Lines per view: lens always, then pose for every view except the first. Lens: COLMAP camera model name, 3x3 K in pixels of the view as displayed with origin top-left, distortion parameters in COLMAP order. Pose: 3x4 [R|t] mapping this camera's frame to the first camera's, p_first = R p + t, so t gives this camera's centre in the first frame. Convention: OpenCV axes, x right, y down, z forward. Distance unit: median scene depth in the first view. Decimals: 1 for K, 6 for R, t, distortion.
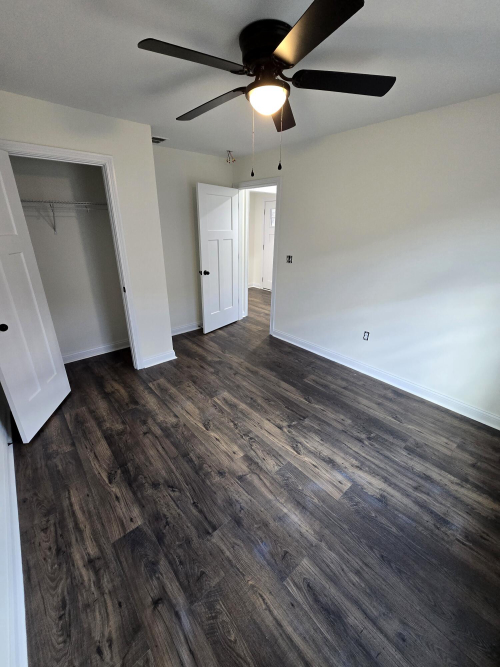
lens RADIAL K [[272.1, 0, 246.2], [0, 272.1, 330.0], [0, 0, 1]] dist [0.000812, 0.000112]
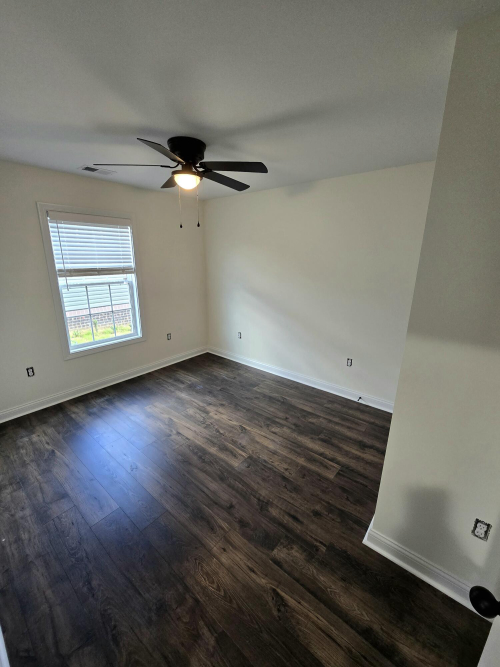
lens RADIAL K [[272.1, 0, 246.2], [0, 272.1, 330.0], [0, 0, 1]] dist [0.000812, 0.000112]
pose [[-0.985841, 0.030354, -0.164916, 0.020182], [-0.075873, 0.796304, 0.600119, -0.707686], [0.149539, 0.604134, -0.782726, 1.712606]]
